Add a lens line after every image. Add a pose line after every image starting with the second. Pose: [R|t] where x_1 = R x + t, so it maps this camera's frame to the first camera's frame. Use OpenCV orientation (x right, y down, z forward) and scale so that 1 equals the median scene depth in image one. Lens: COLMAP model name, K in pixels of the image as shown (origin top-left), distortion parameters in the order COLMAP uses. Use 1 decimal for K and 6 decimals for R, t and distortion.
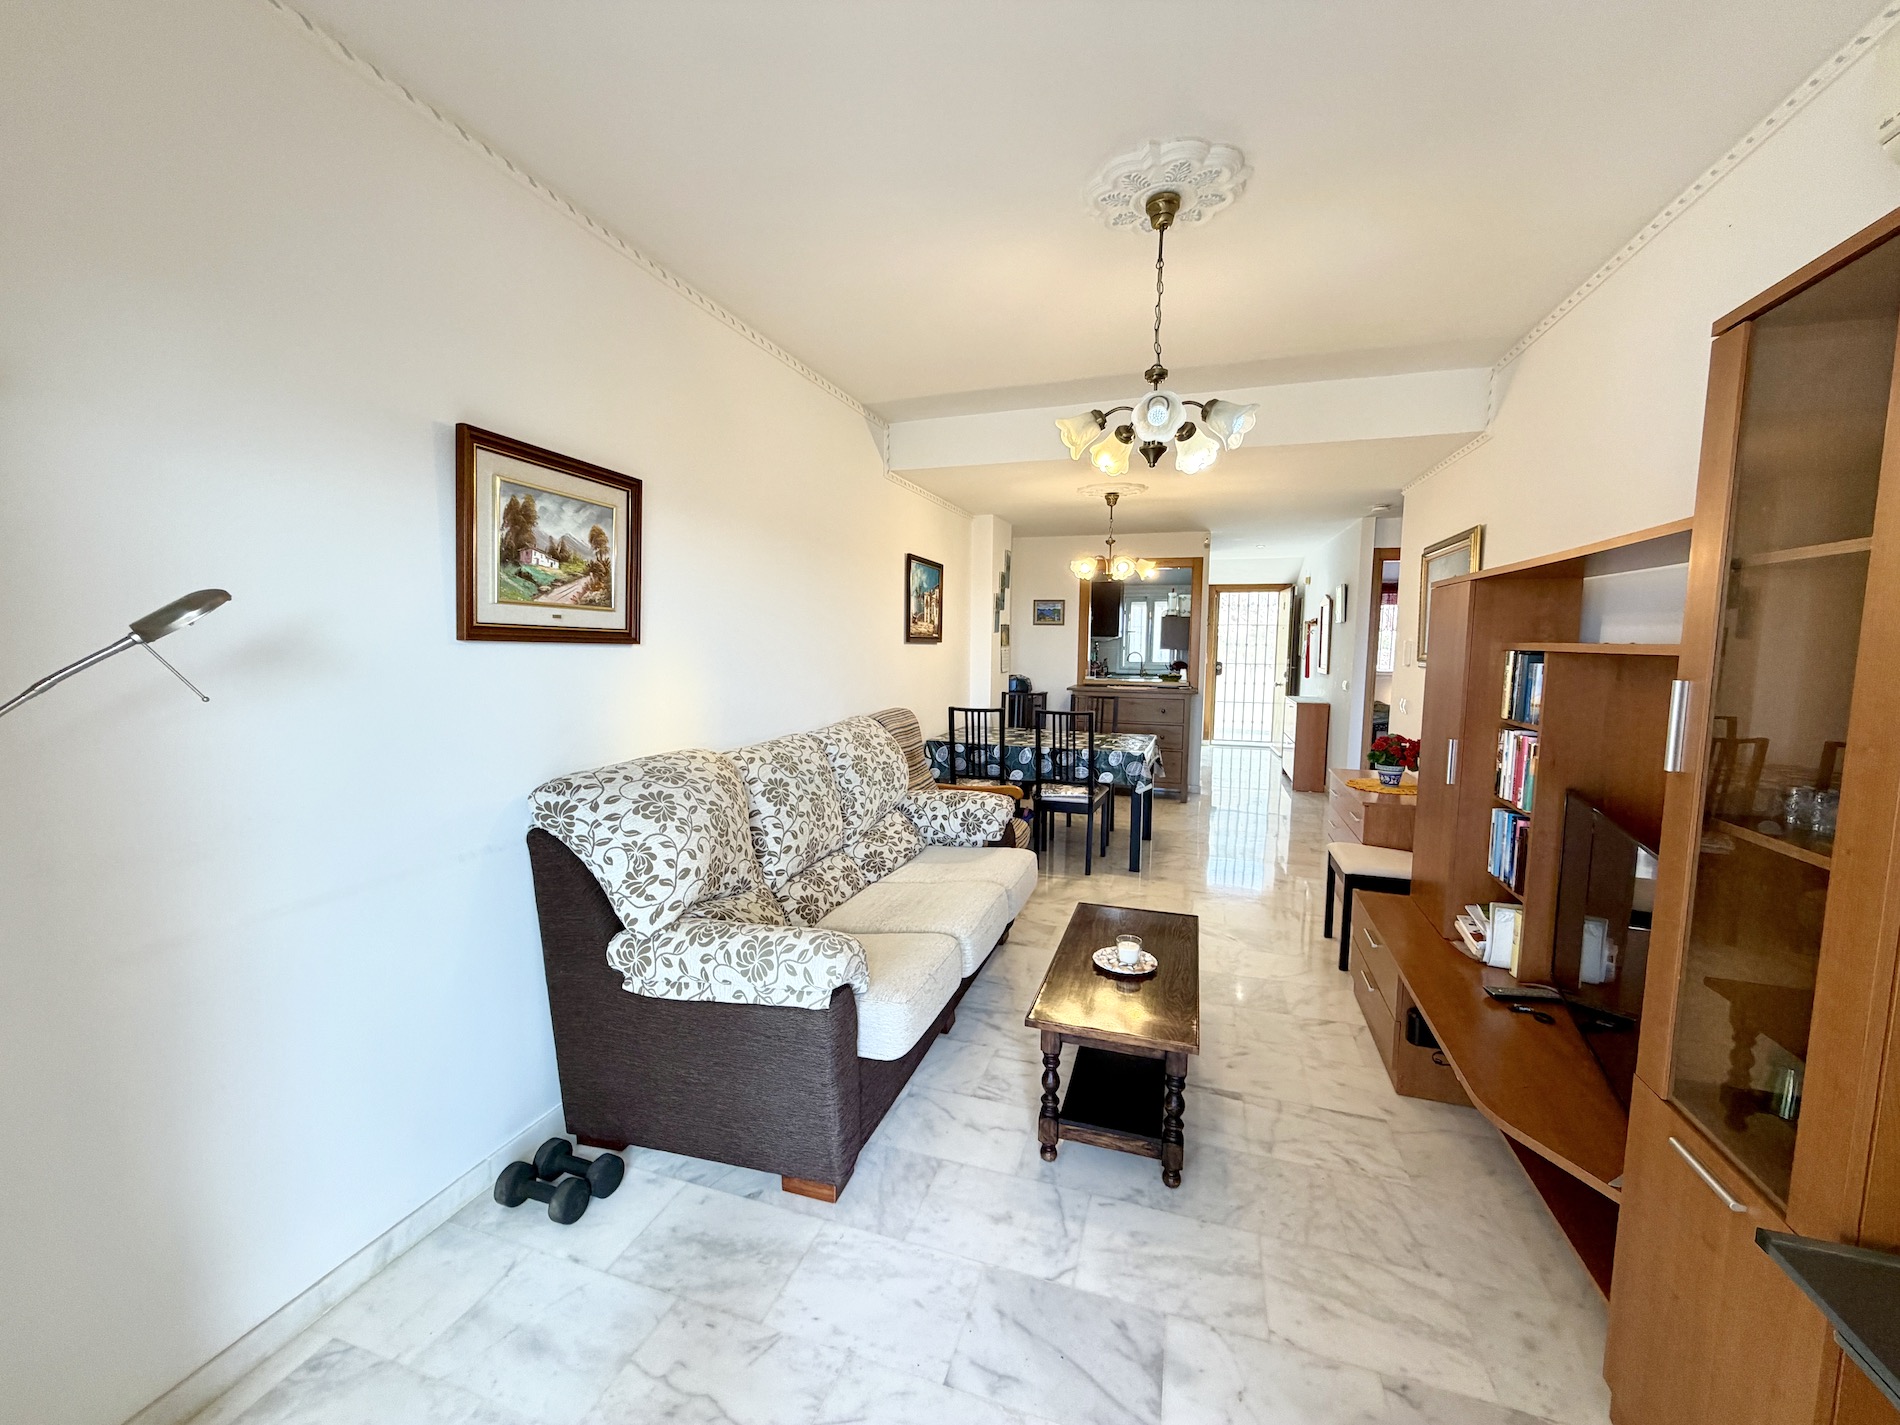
lens RADIAL K [[768.8, 0, 947.1], [0, 768.8, 705.1], [0, 0, 1]] dist [-0.001259, 0.000739]
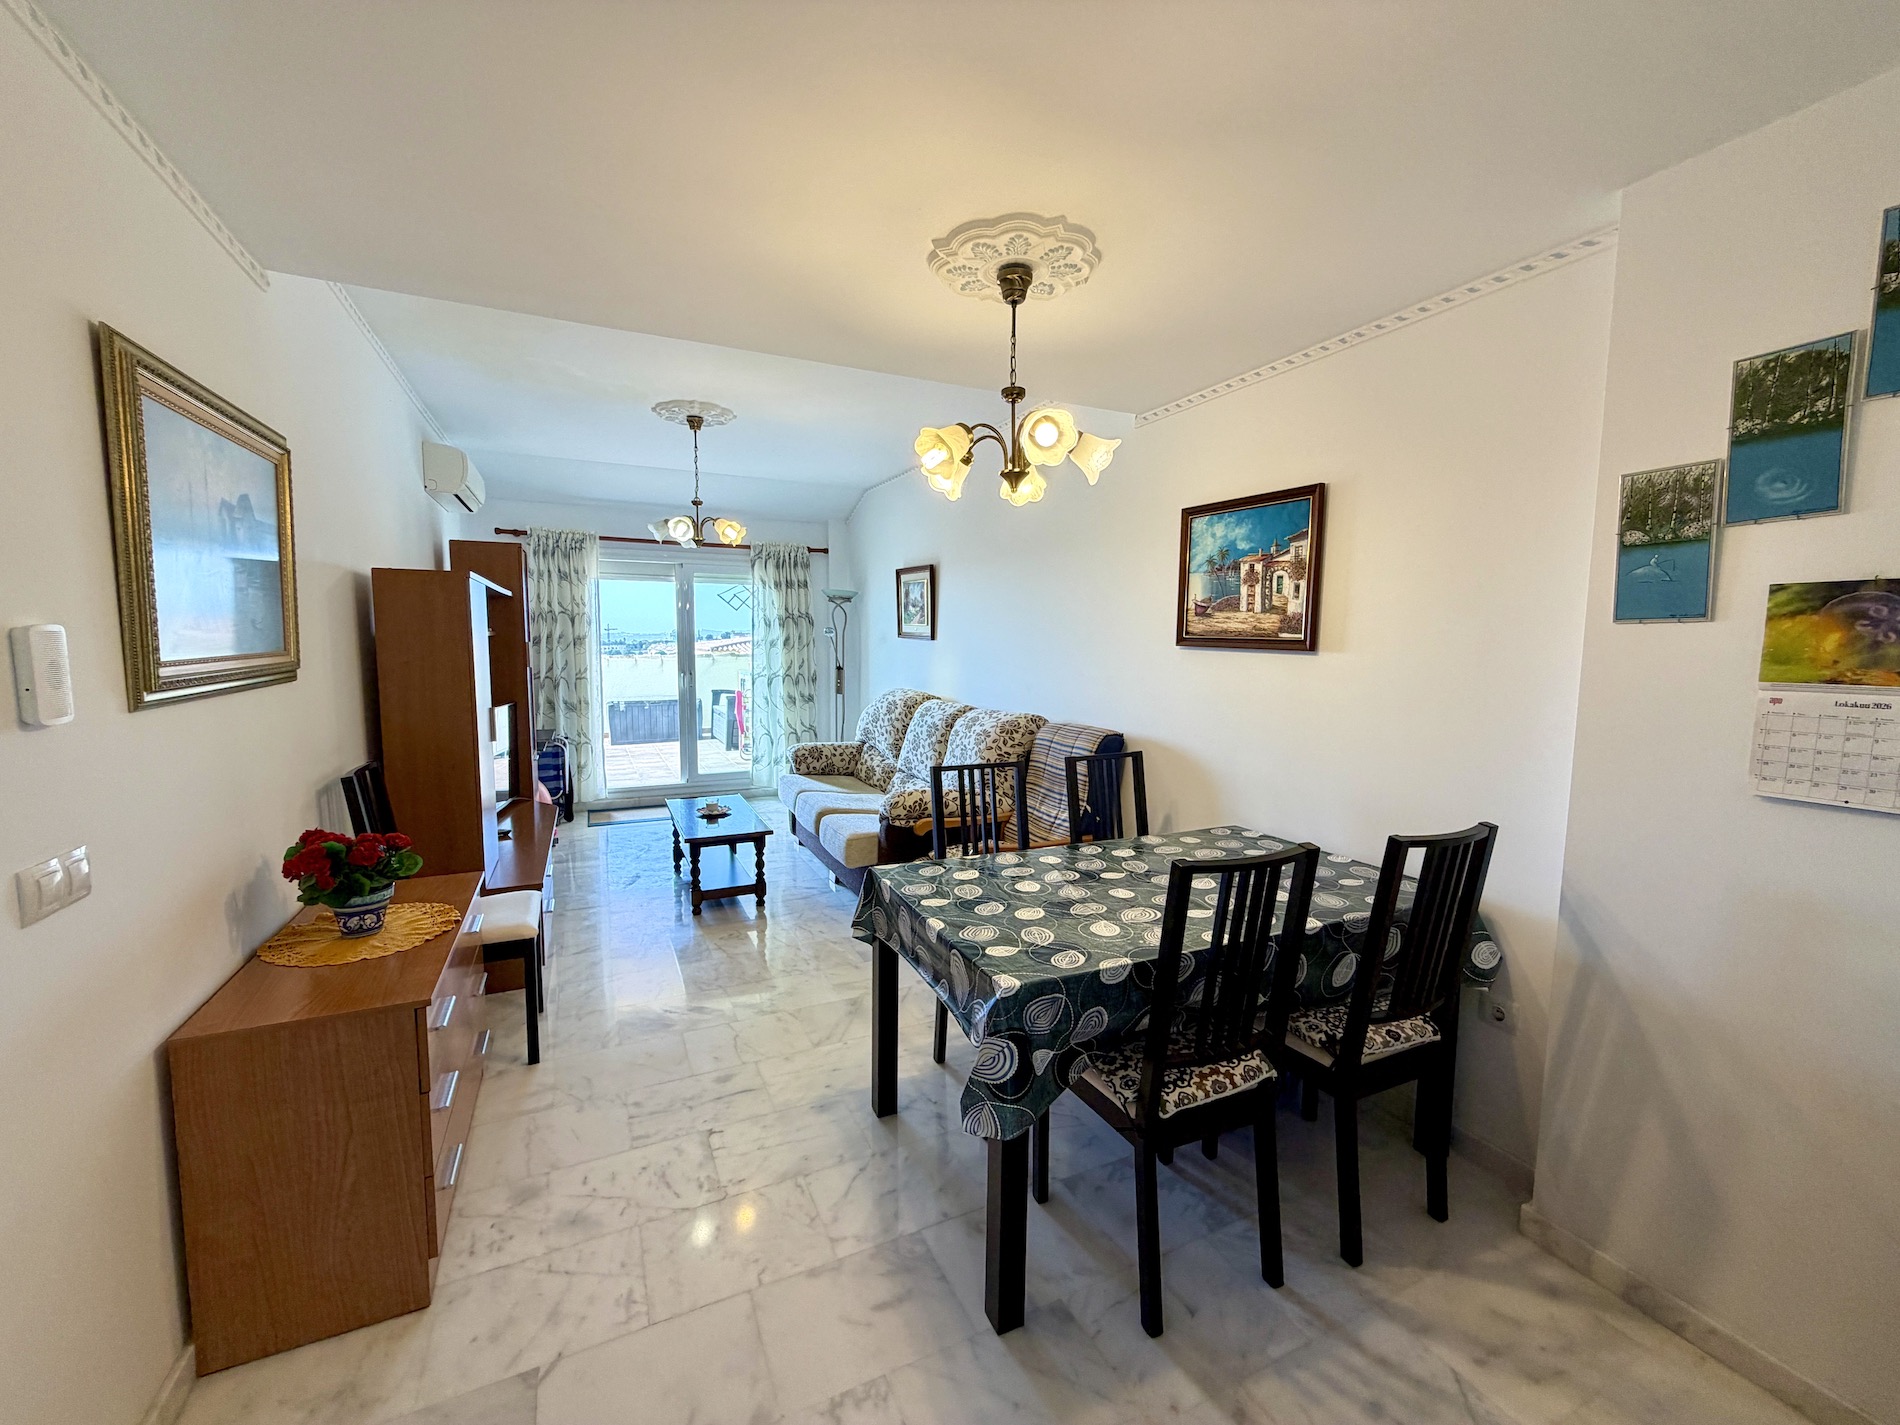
lens RADIAL K [[768.8, 0, 950.8], [0, 768.8, 704.2], [0, 0, 1]] dist [-0.001259, 0.000739]
pose [[-0.730231, 0.034066, -0.682350, 0.524031], [-0.086977, 0.985994, 0.142306, -0.107970], [0.677641, 0.163266, -0.717040, 1.322137]]
